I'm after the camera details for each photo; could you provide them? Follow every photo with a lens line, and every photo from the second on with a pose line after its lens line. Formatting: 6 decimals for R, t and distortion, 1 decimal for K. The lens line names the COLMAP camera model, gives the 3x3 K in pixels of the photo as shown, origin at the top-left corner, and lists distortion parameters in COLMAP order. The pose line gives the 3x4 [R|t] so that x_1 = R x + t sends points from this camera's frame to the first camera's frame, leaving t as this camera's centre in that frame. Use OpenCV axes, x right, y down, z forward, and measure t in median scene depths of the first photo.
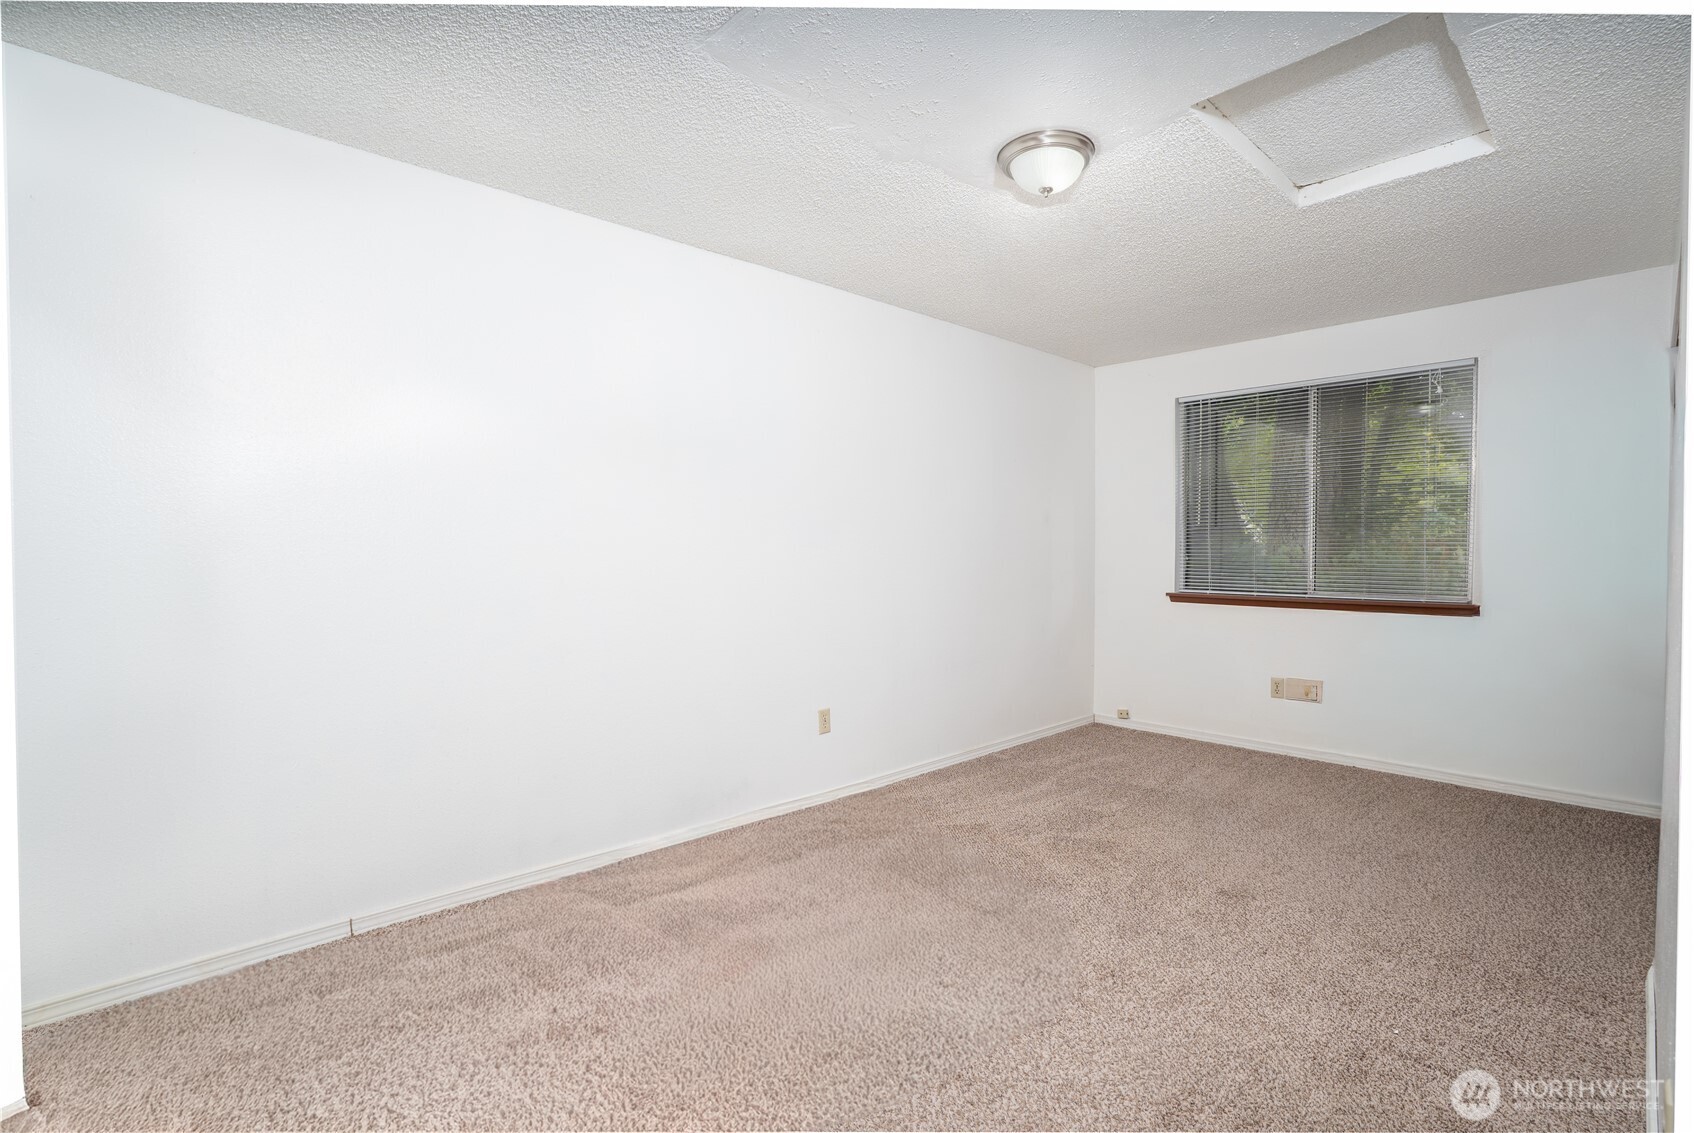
lens RADIAL K [[791.4, 0, 841.8], [0, 791.4, 564.1], [0, 0, 1]] dist [-0.053111, 0.021878]
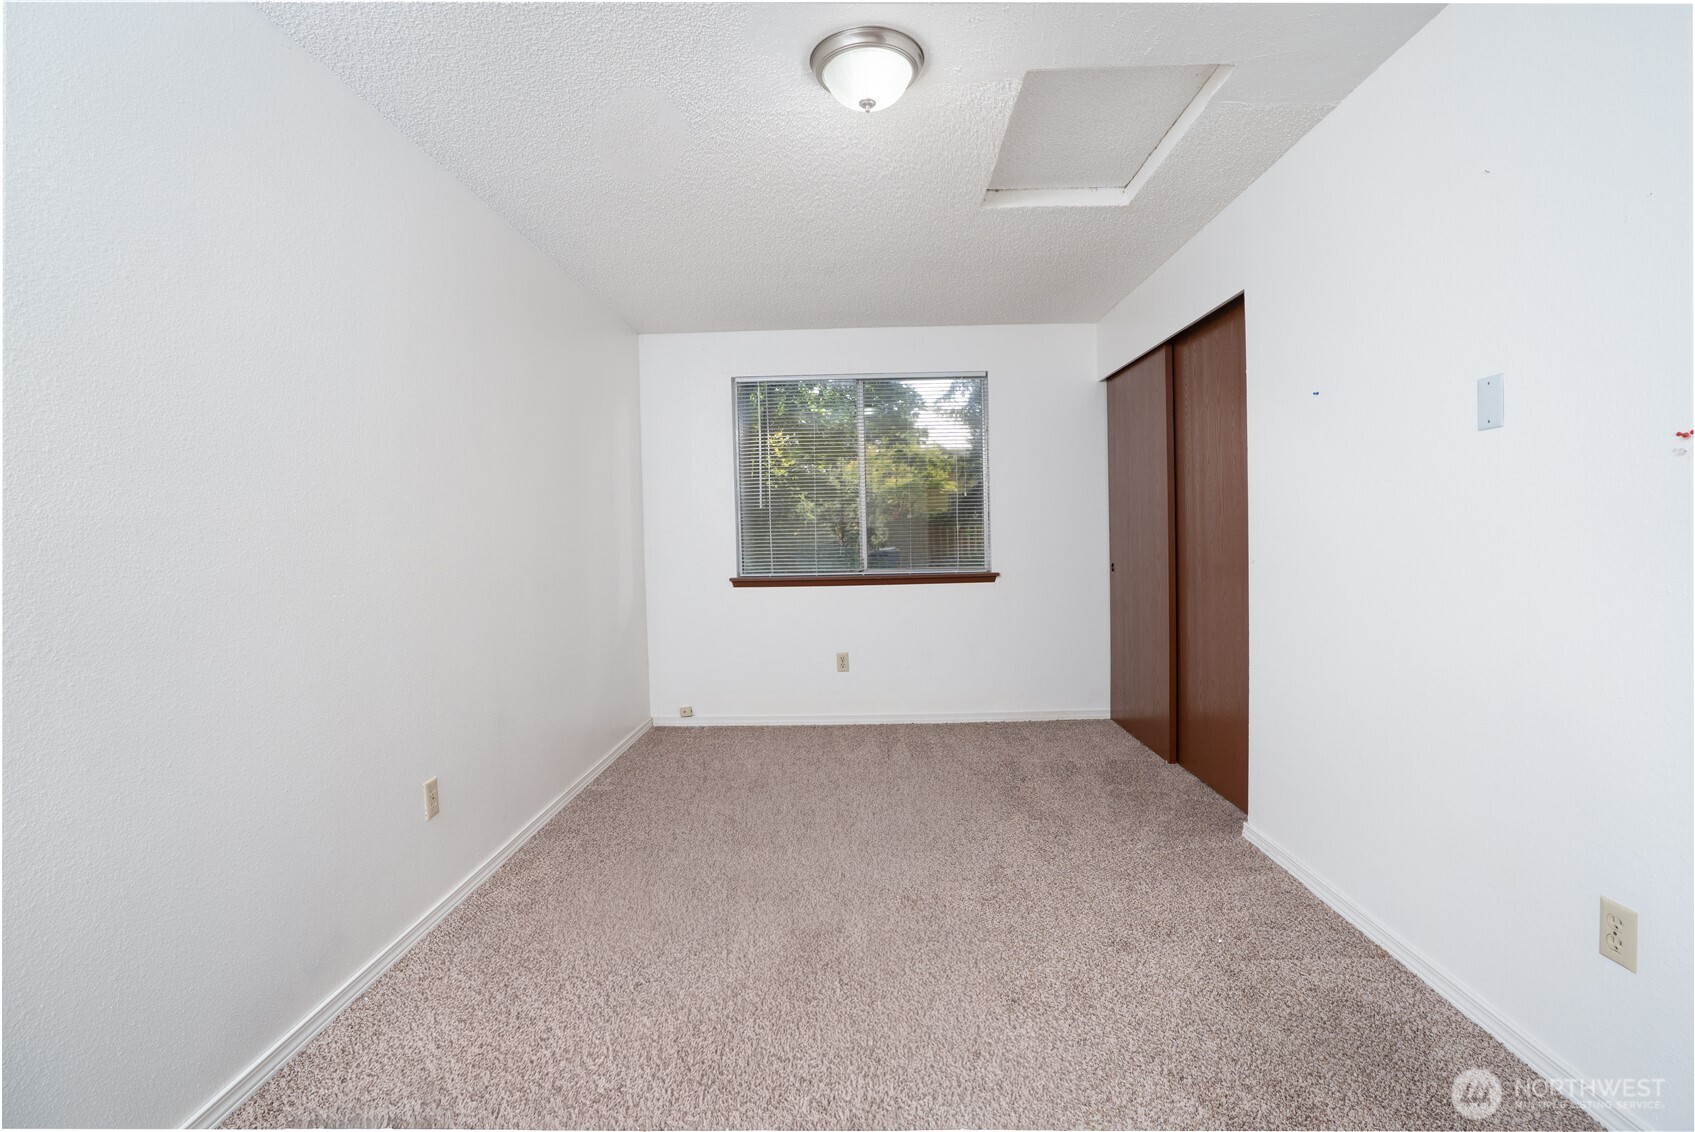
lens RADIAL K [[791.9, 0, 848.7], [0, 791.9, 550.2], [0, 0, 1]] dist [-0.053111, 0.021878]
pose [[0.692668, -0.030165, 0.720625, -0.188161], [0.034592, 0.999365, 0.008583, -0.001302], [-0.720426, 0.018983, 0.693272, 0.230084]]
